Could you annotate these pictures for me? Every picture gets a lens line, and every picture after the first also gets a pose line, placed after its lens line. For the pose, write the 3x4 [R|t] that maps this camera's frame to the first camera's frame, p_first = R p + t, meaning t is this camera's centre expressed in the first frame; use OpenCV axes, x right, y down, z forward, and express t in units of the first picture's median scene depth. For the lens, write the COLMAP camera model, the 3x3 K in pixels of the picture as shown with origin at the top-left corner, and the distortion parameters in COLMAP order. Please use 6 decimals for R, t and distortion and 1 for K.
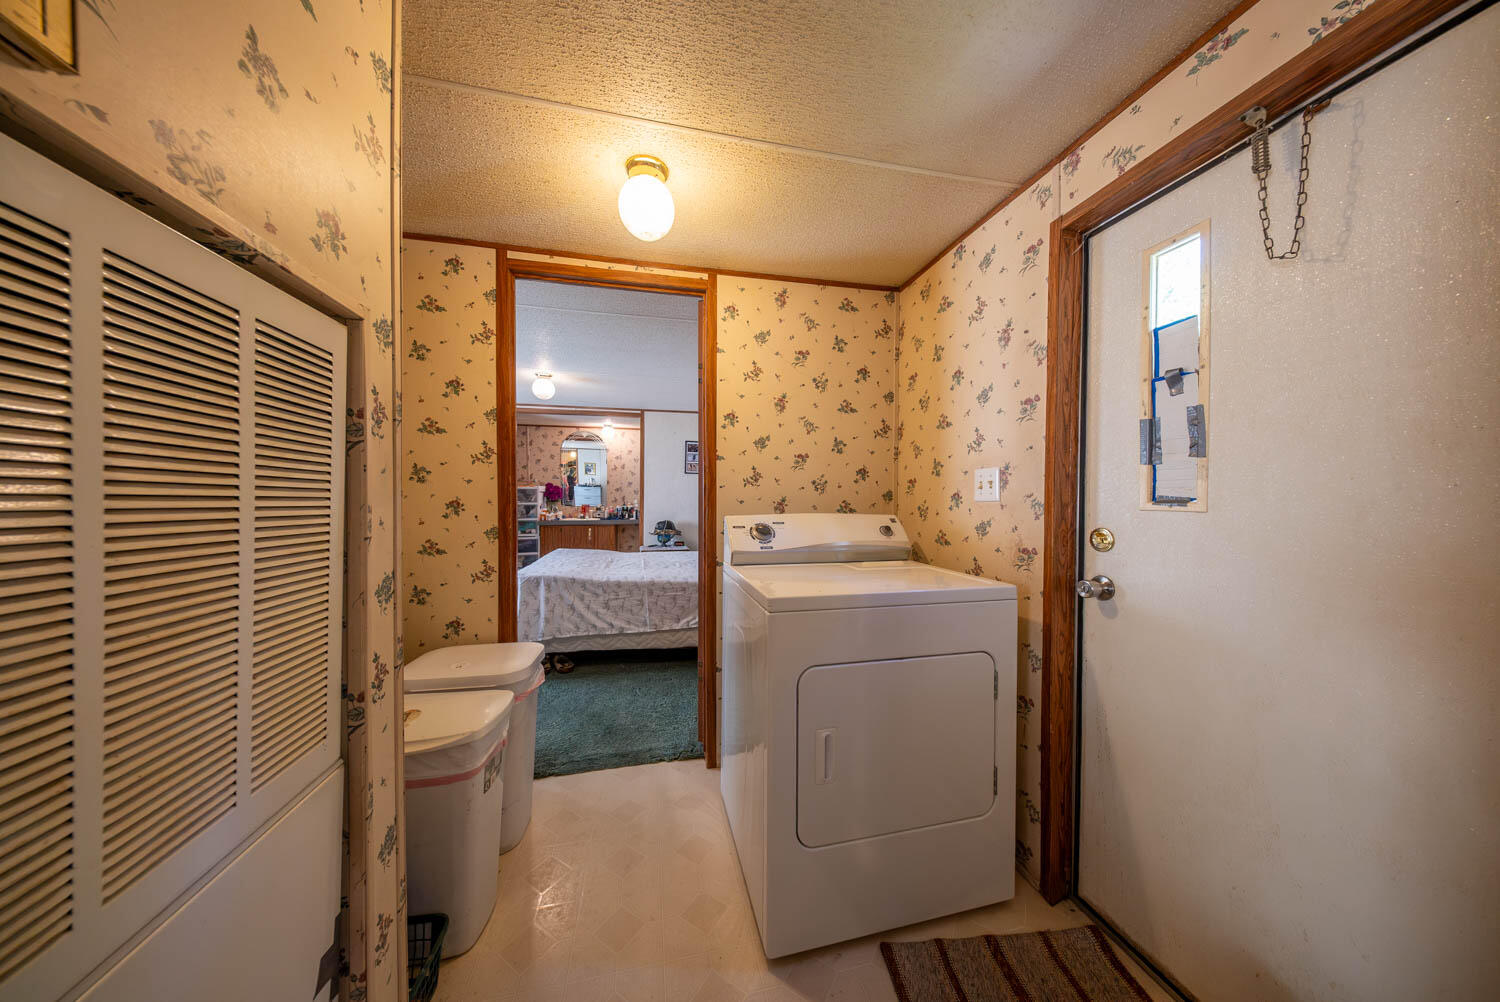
lens RADIAL K [[445.9, 0, 749.0], [0, 445.9, 502.5], [0, 0, 1]] dist [-0.000019, 0.000016]
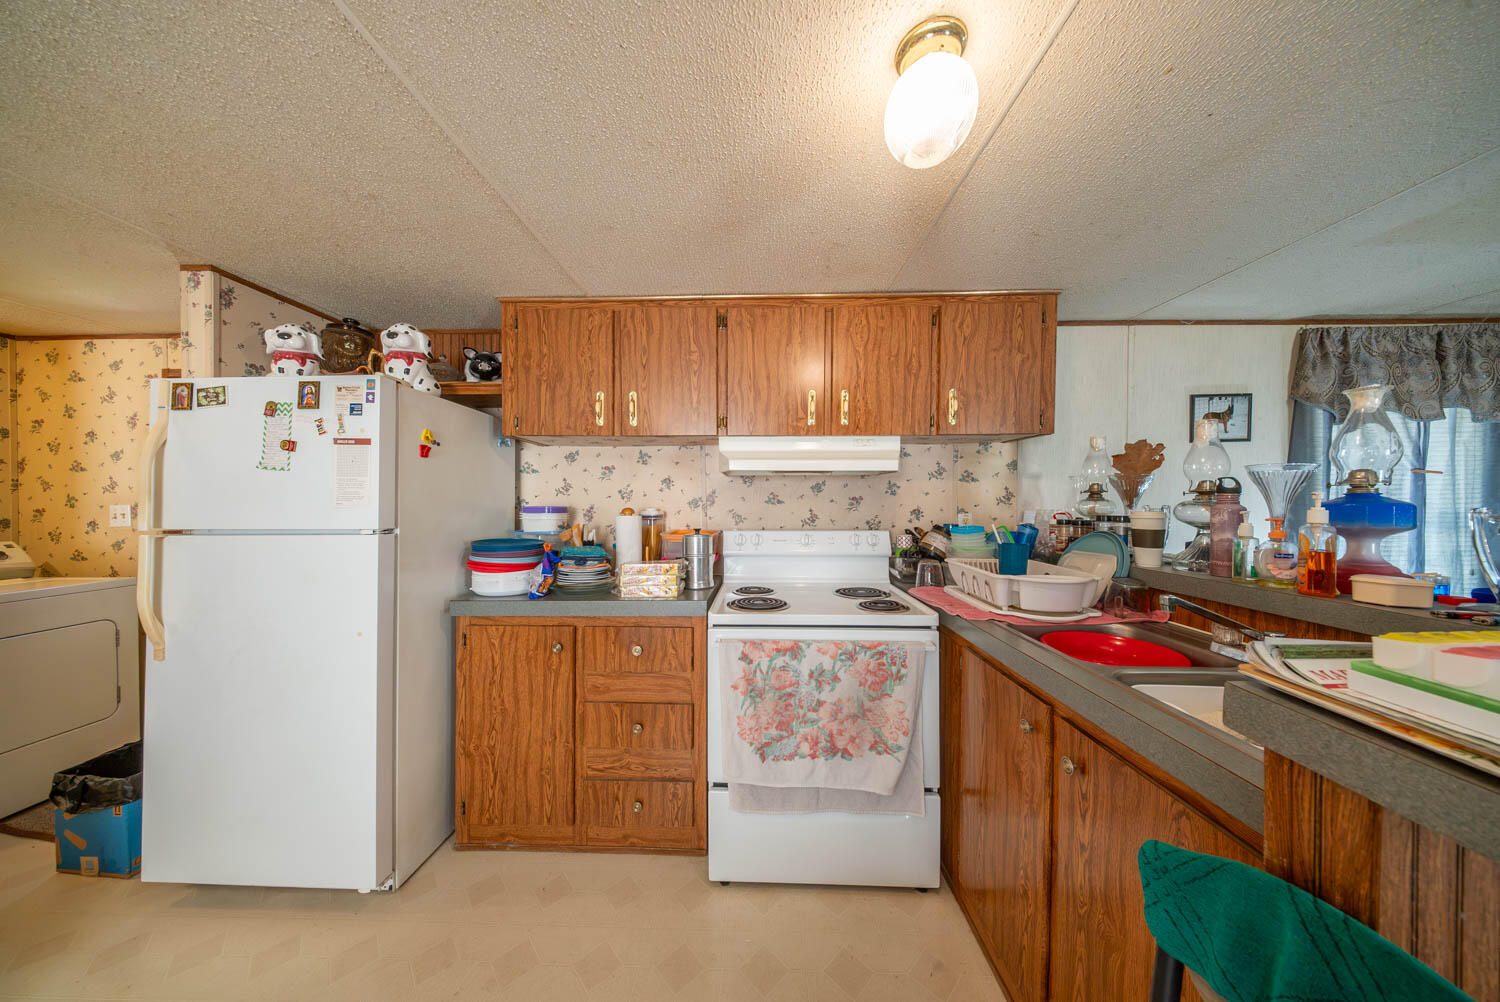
lens RADIAL K [[445.9, 0, 745.6], [0, 445.9, 506.1], [0, 0, 1]] dist [-0.000019, 0.000016]
pose [[0.259231, -0.013678, 0.965718, -0.389793], [0.017393, 0.999804, 0.009491, -0.053532], [-0.965659, 0.014336, 0.259418, -1.502322]]
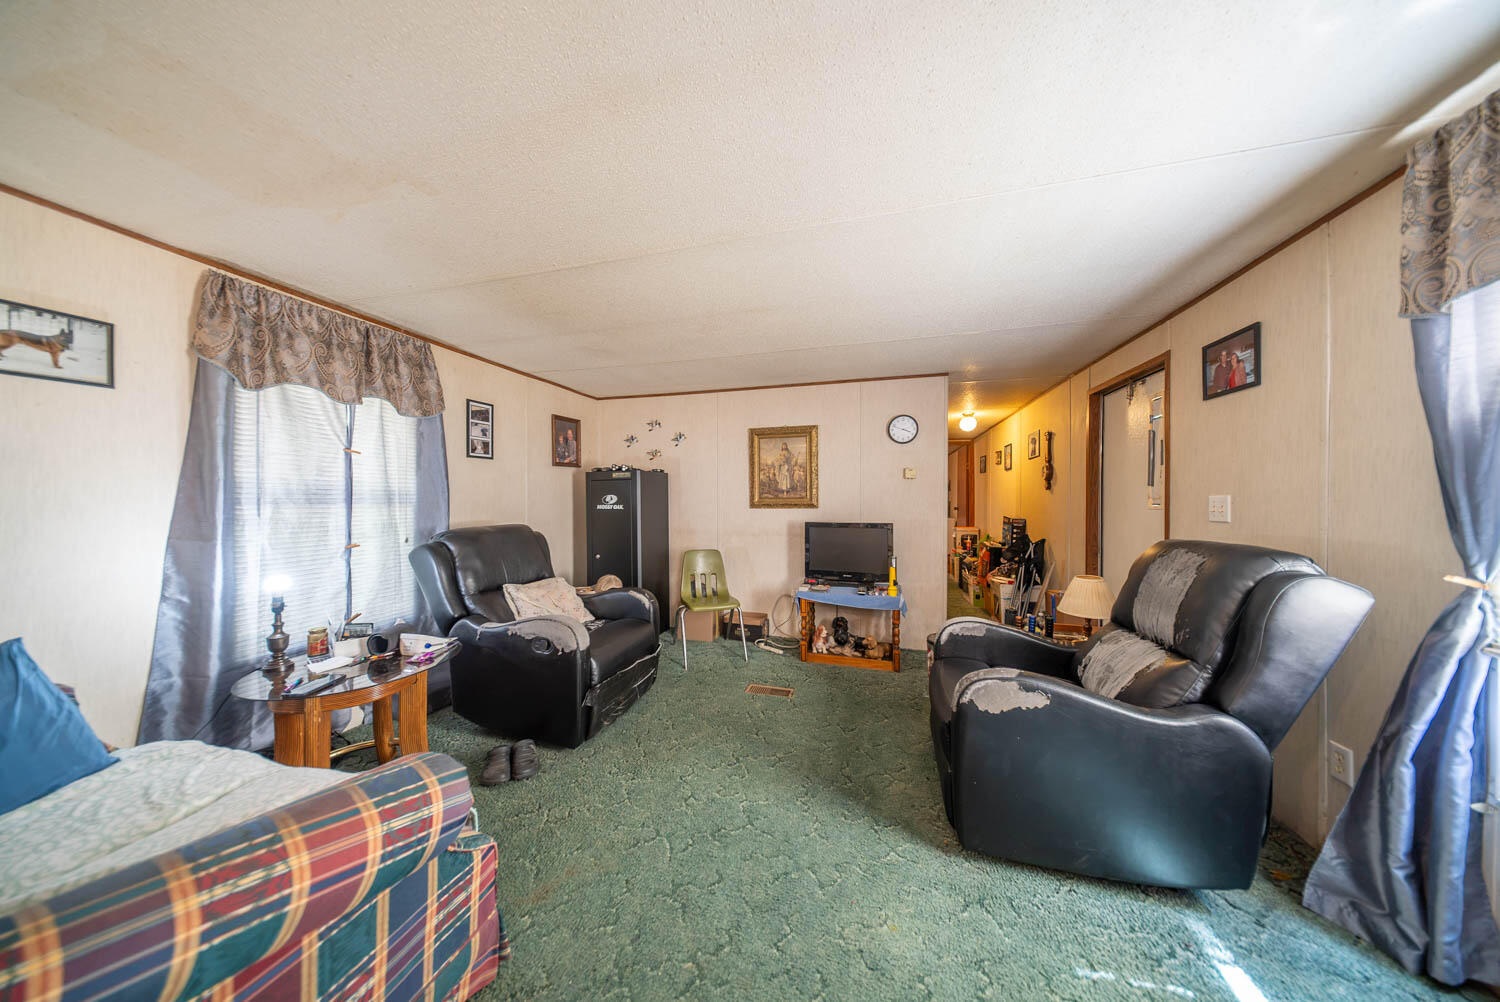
lens RADIAL K [[445.9, 0, 750.4], [0, 445.9, 500.4], [0, 0, 1]] dist [-0.000019, 0.000016]
pose [[-0.873276, -0.009987, 0.487124, -0.420904], [-0.000493, 0.999808, 0.019613, 0.025881], [-0.487226, 0.016888, -0.873113, -2.541540]]
